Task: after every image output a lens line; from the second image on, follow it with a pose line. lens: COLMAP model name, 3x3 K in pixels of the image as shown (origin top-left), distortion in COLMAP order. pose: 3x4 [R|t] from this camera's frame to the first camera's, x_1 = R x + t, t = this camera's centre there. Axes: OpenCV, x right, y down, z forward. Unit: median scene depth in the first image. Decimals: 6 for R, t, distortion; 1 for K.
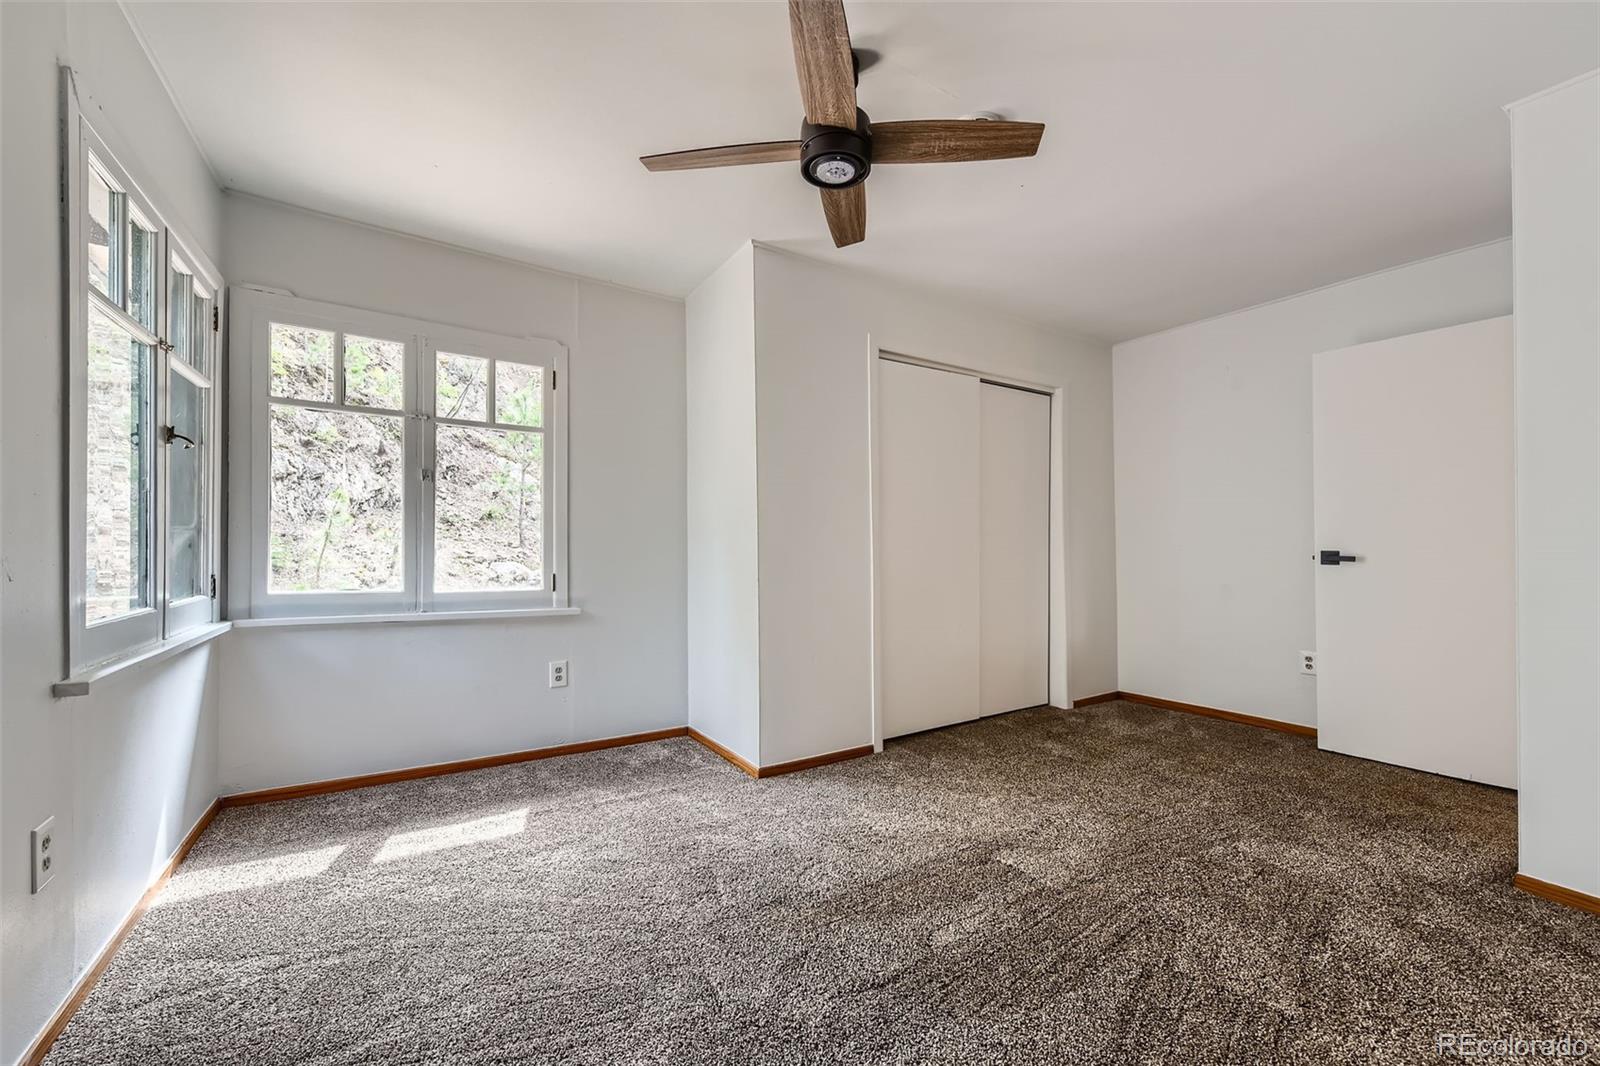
lens RADIAL K [[642.1, 0, 804.5], [0, 642.1, 538.7], [0, 0, 1]] dist [0.001251, 0.000070]
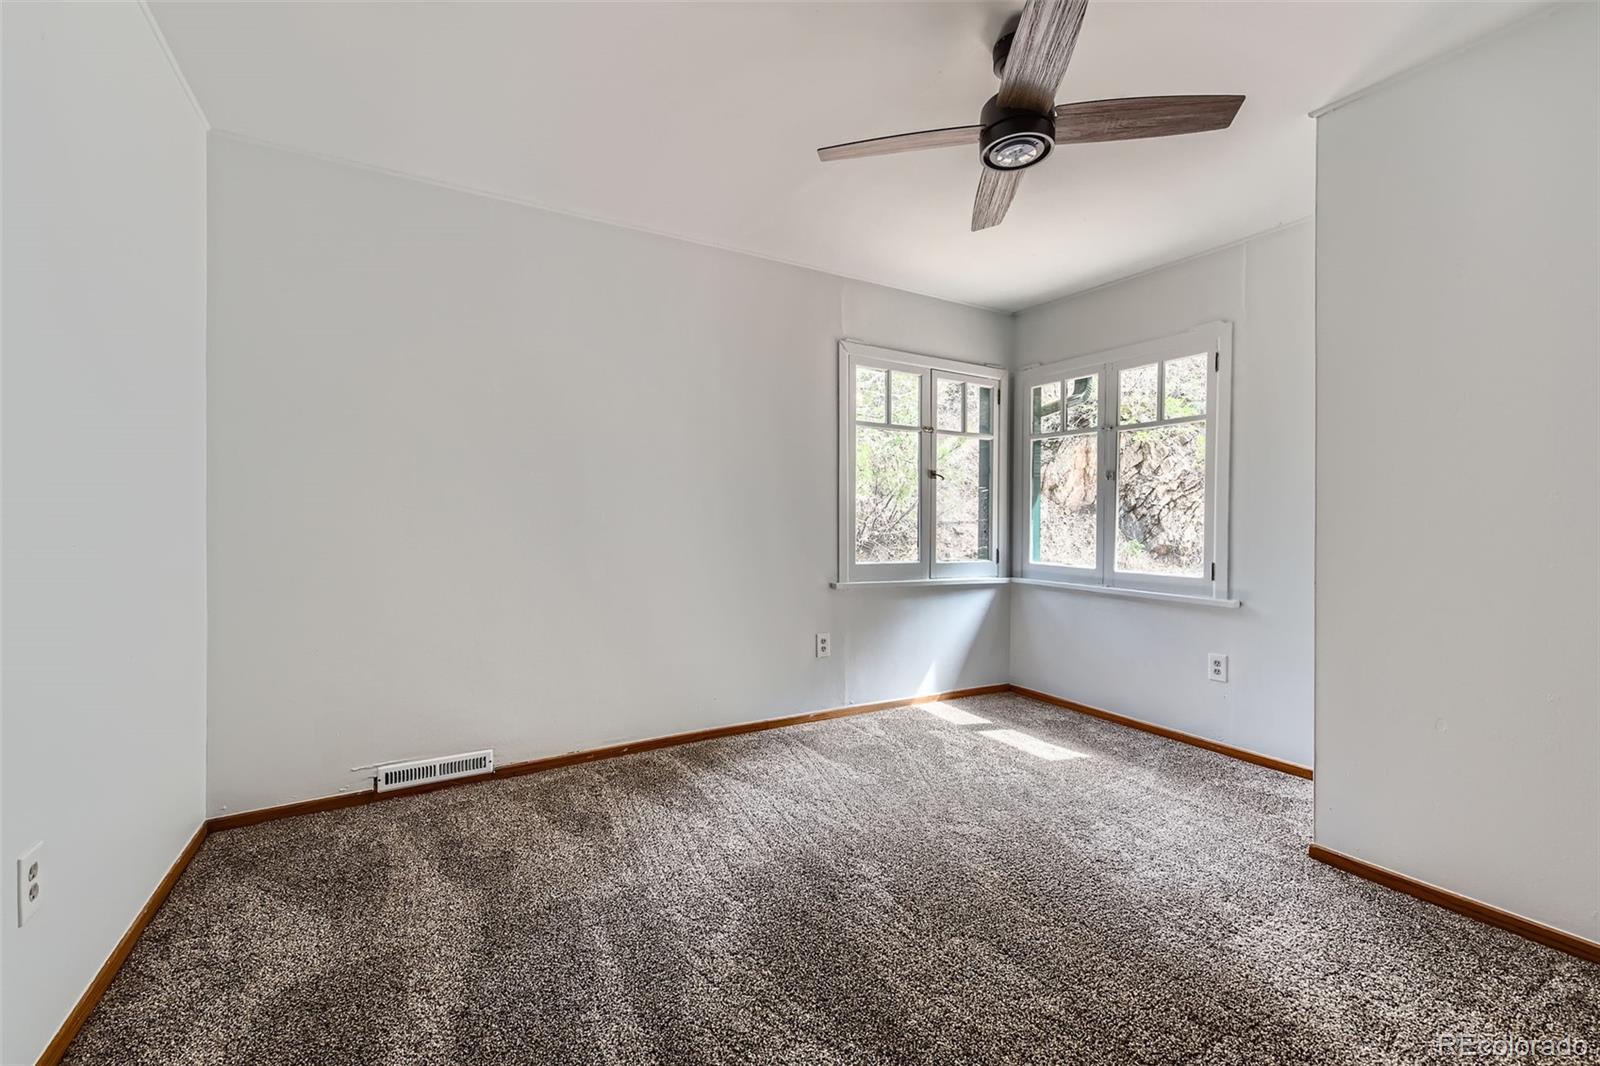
lens RADIAL K [[688.3, 0, 800.0], [0, 688.3, 533.0], [0, 0, 1]] dist [0.011632, -0.000186]
pose [[-0.056648, 0.004473, -0.998384, 0.765311], [-0.000721, 0.999990, 0.004521, 0.006134], [0.998394, 0.000976, -0.056645, 0.486565]]
